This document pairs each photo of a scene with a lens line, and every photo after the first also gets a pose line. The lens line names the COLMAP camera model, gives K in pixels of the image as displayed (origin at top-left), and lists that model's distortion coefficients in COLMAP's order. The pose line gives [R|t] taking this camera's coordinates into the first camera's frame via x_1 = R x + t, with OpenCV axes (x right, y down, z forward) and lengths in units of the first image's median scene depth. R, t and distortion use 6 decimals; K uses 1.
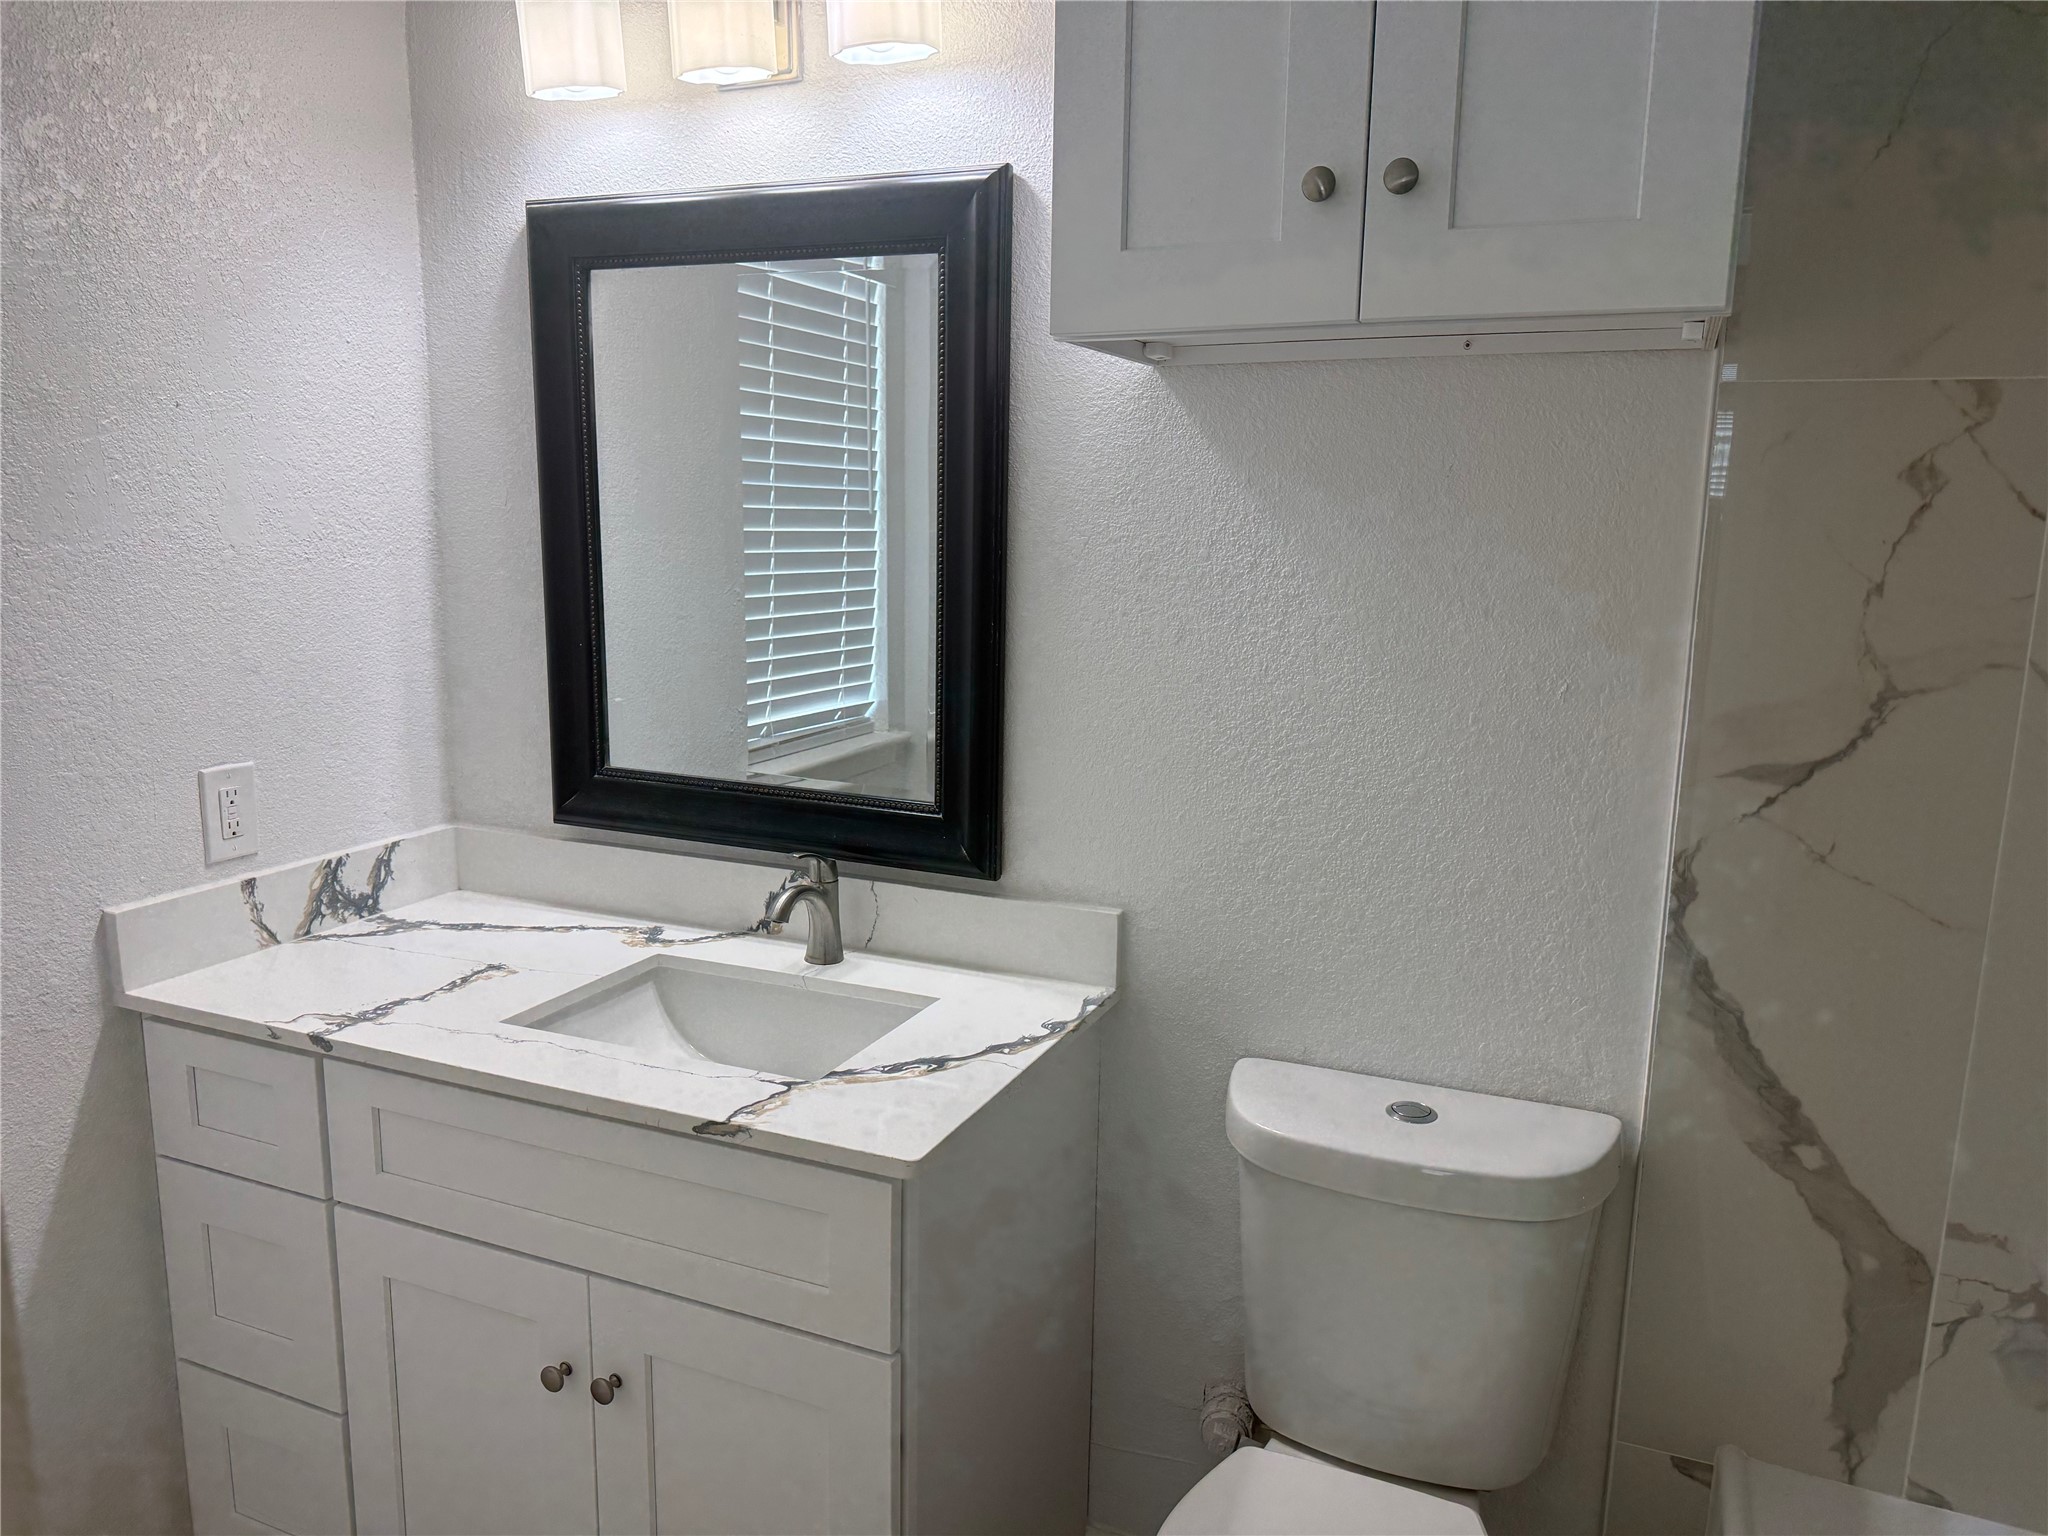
lens RADIAL K [[1438.4, 0, 1025.8], [0, 1438.4, 775.1], [0, 0, 1]] dist [0.055504, -0.064592]
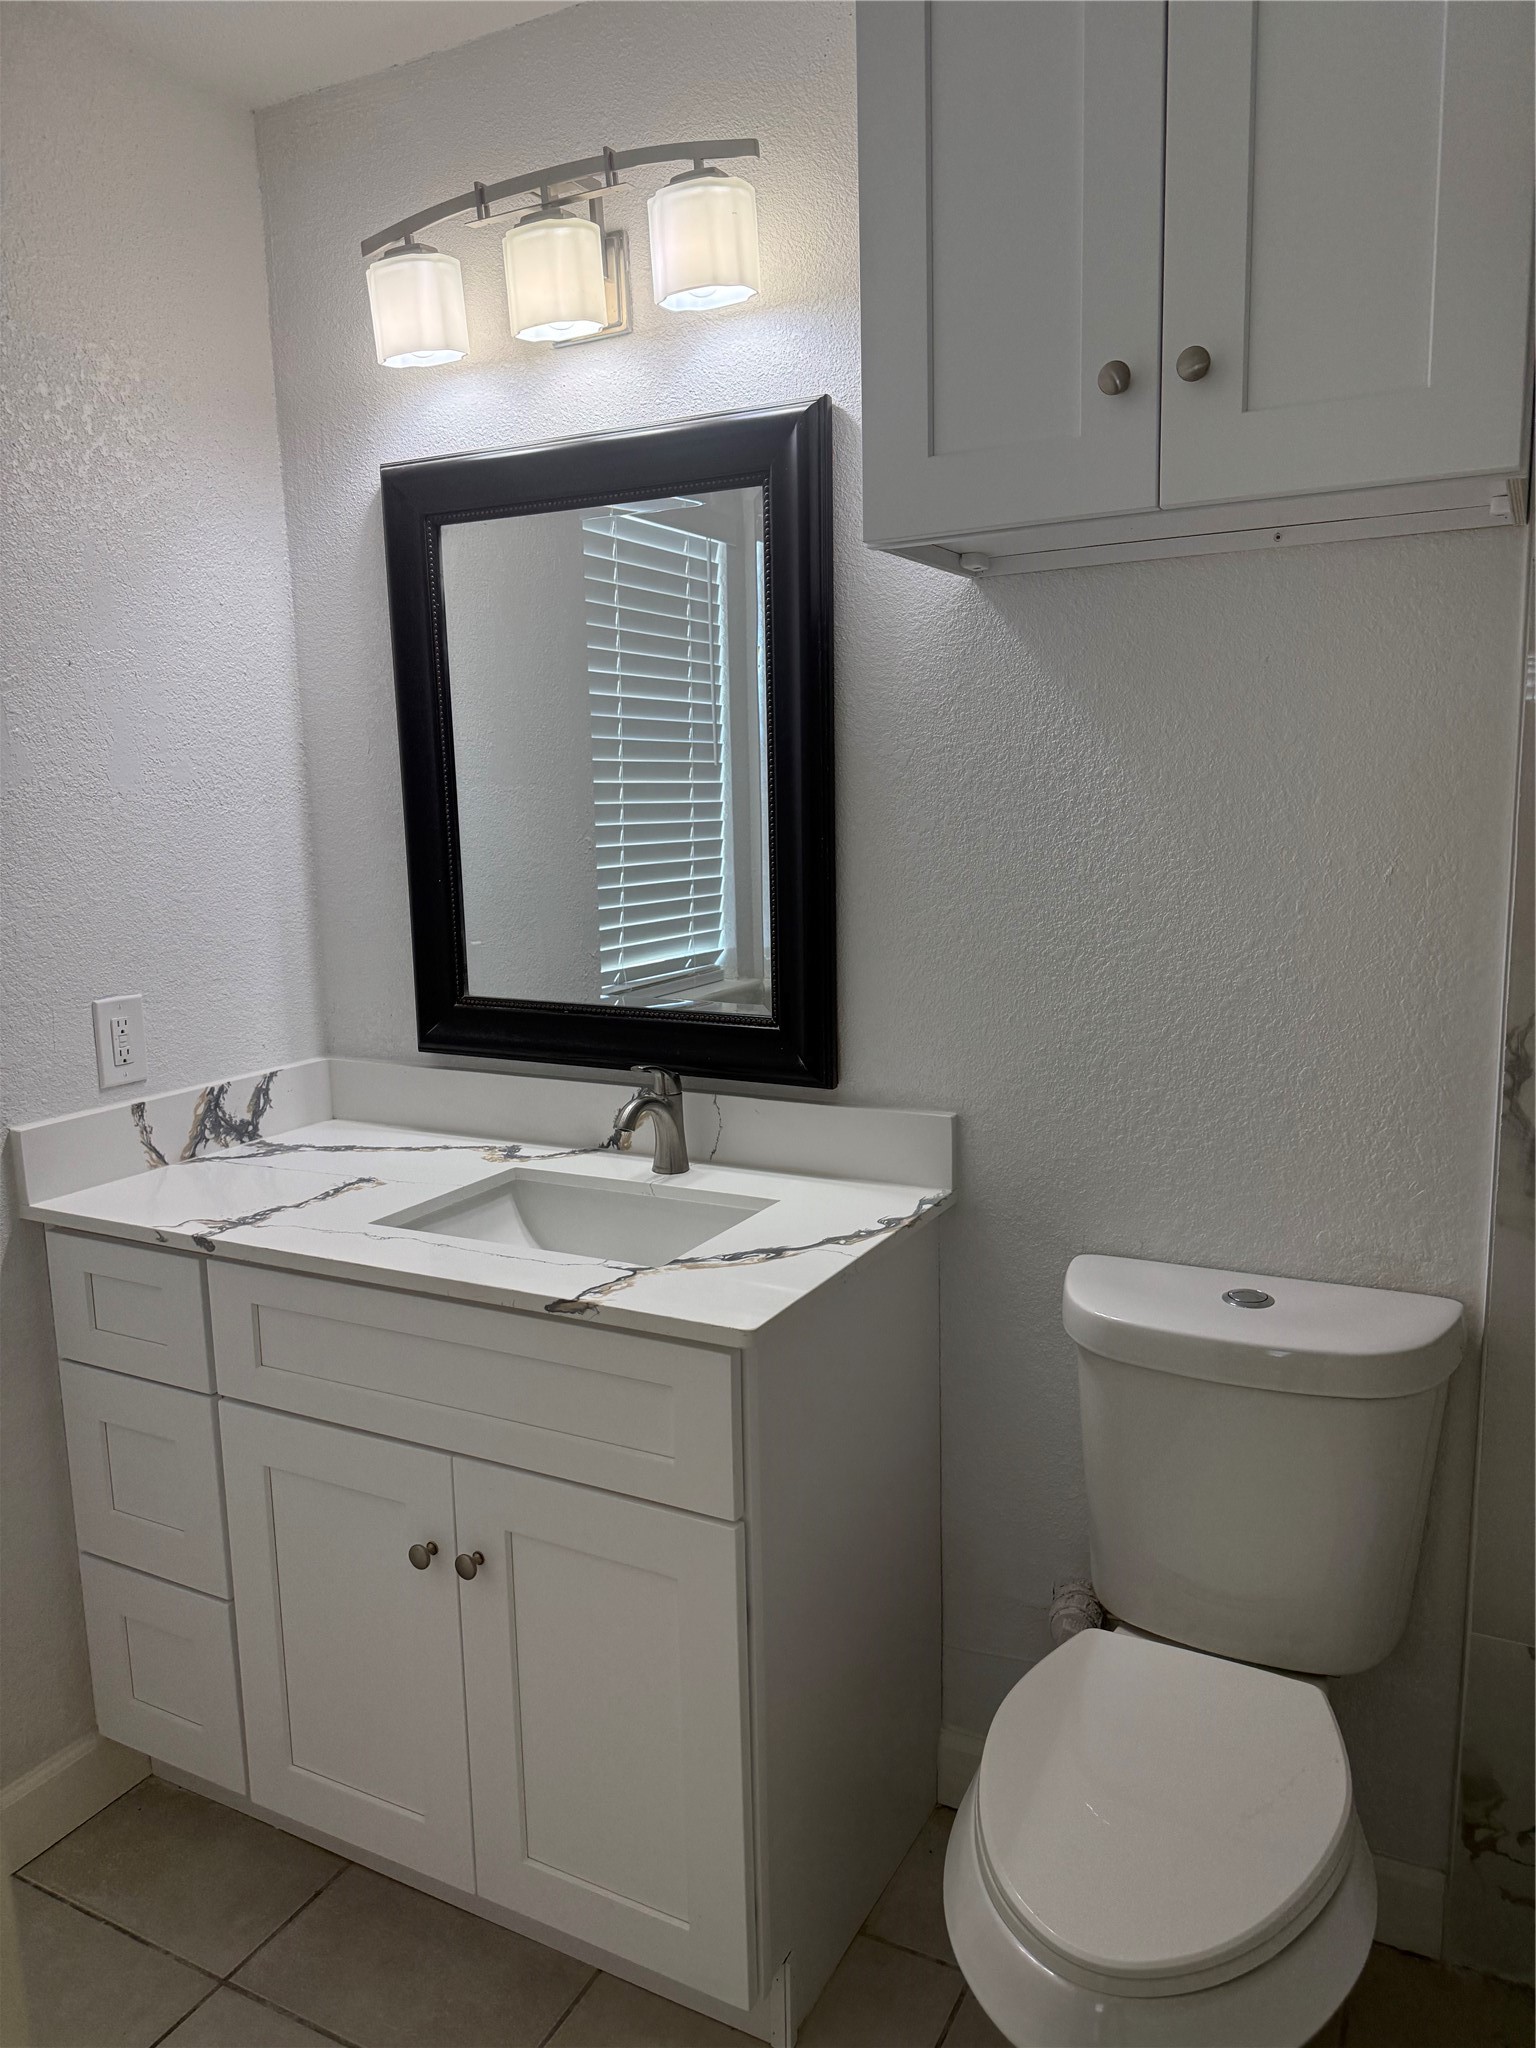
lens RADIAL K [[1438.4, 0, 768.9], [0, 1438.4, 1014.3], [0, 0, 1]] dist [0.055504, -0.064592]
pose [[0.996291, -0.025153, -0.082289, 0.020531], [0.023019, 0.999376, -0.026776, 0.049939], [0.082911, 0.024782, 0.996249, -0.033044]]
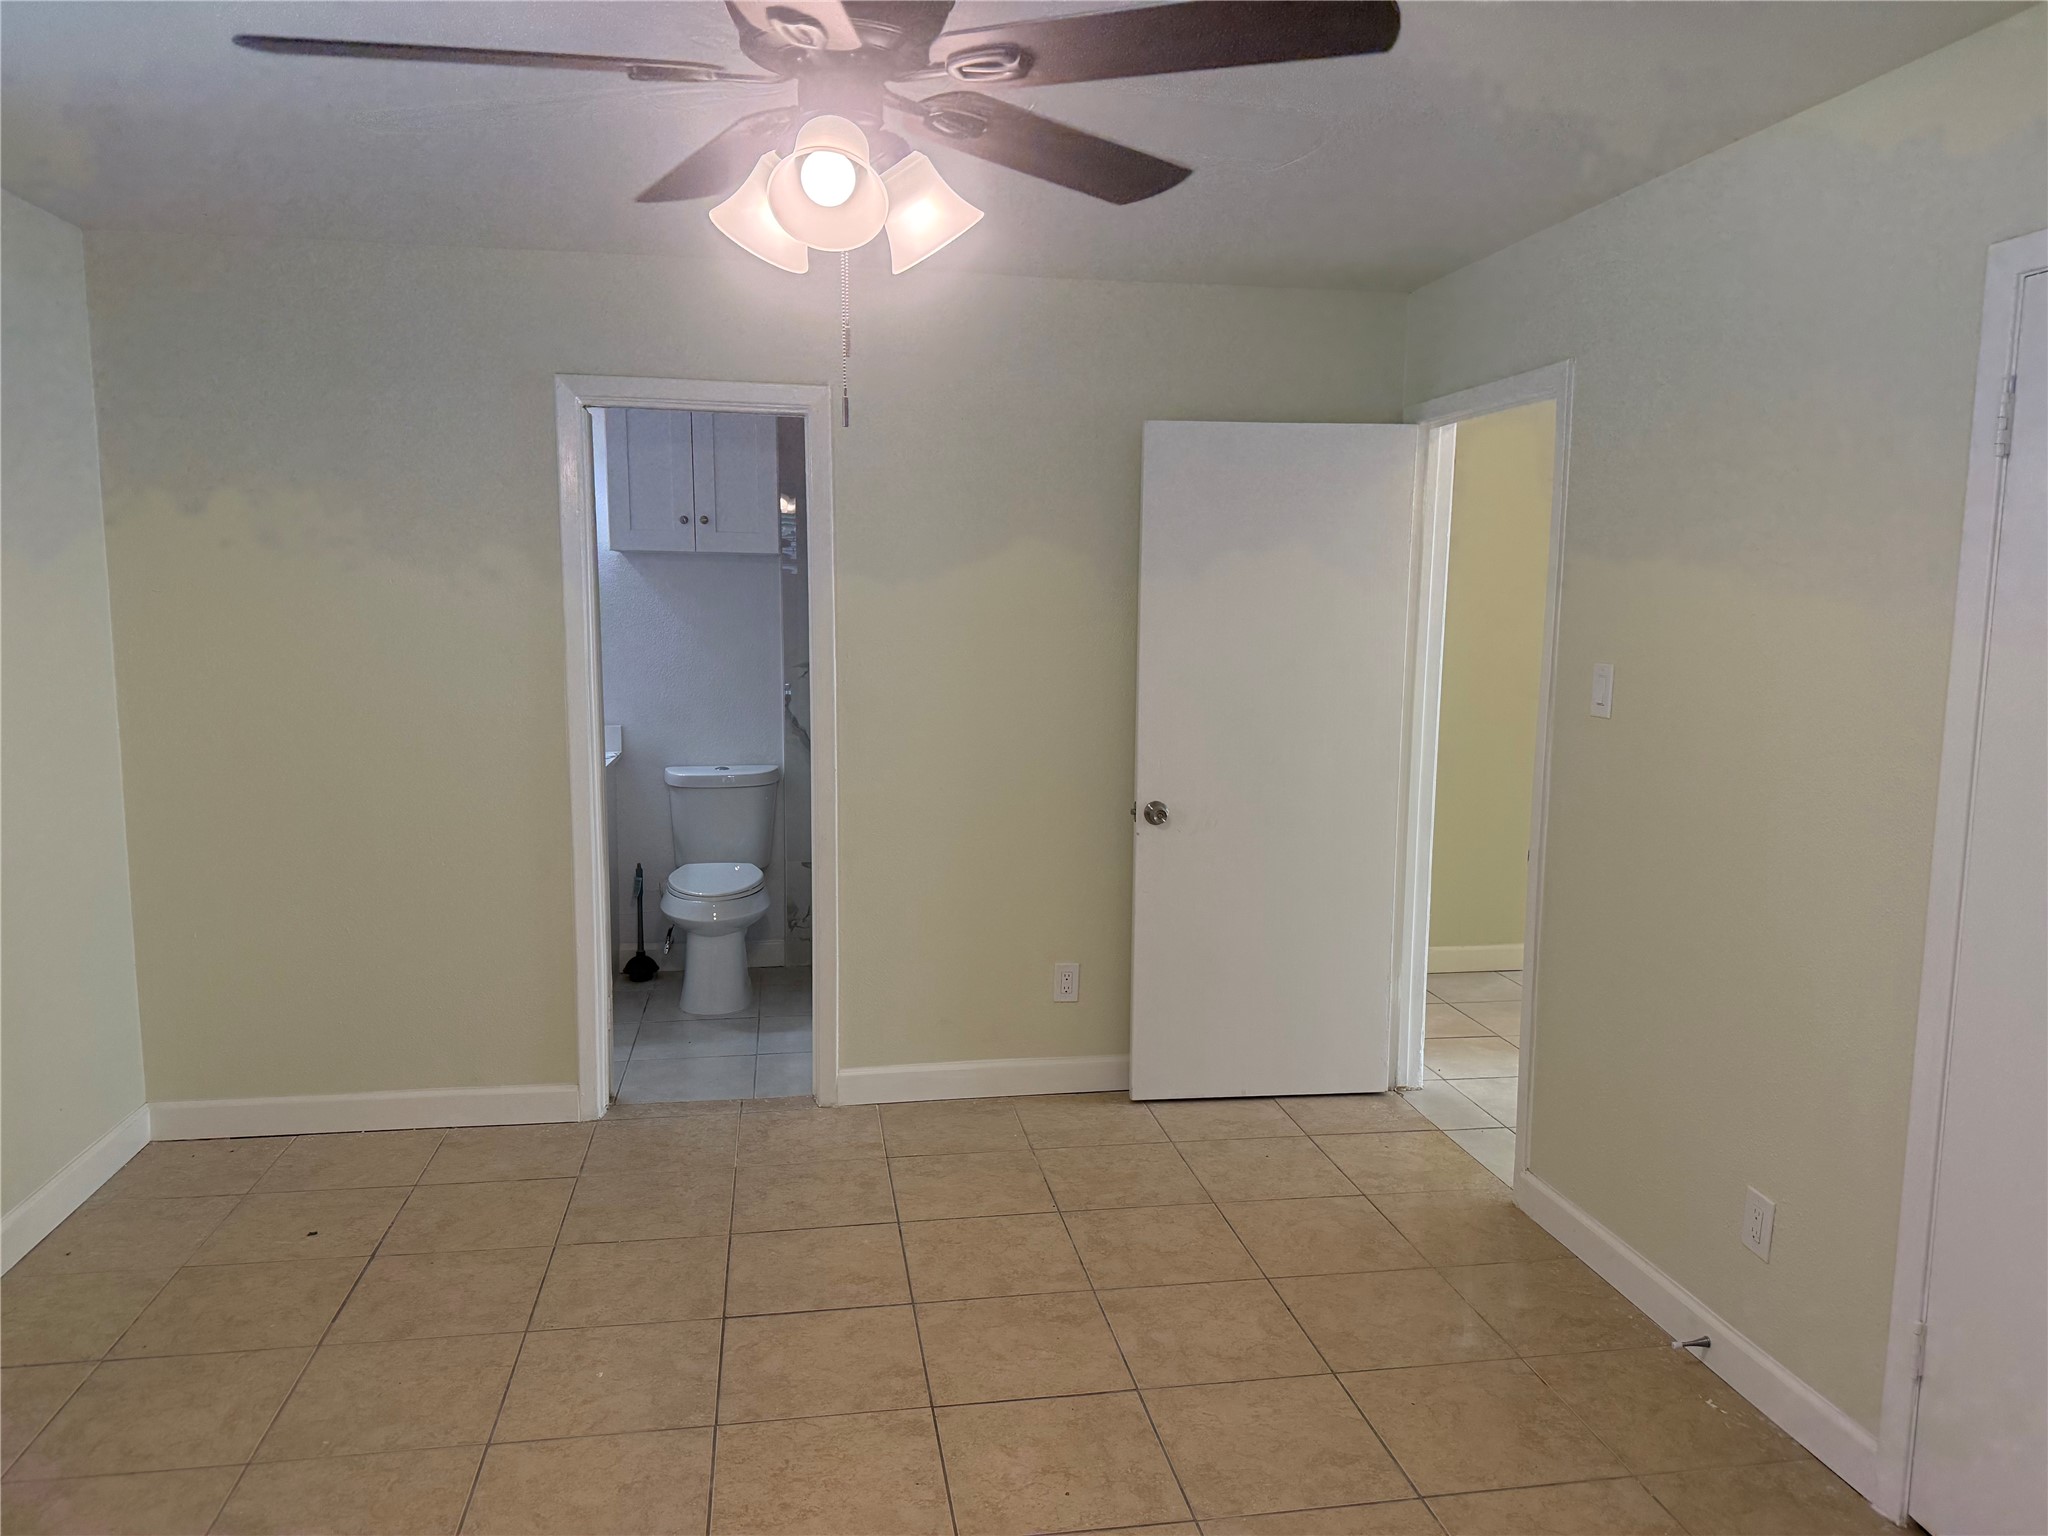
lens RADIAL K [[1438.4, 0, 1025.8], [0, 1438.4, 775.1], [0, 0, 1]] dist [0.055504, -0.064592]
pose [[0.838869, -0.086697, 0.537384, -0.889948], [0.107723, 0.994151, -0.007771, 0.323034], [-0.533567, 0.064408, 0.843302, -2.089297]]
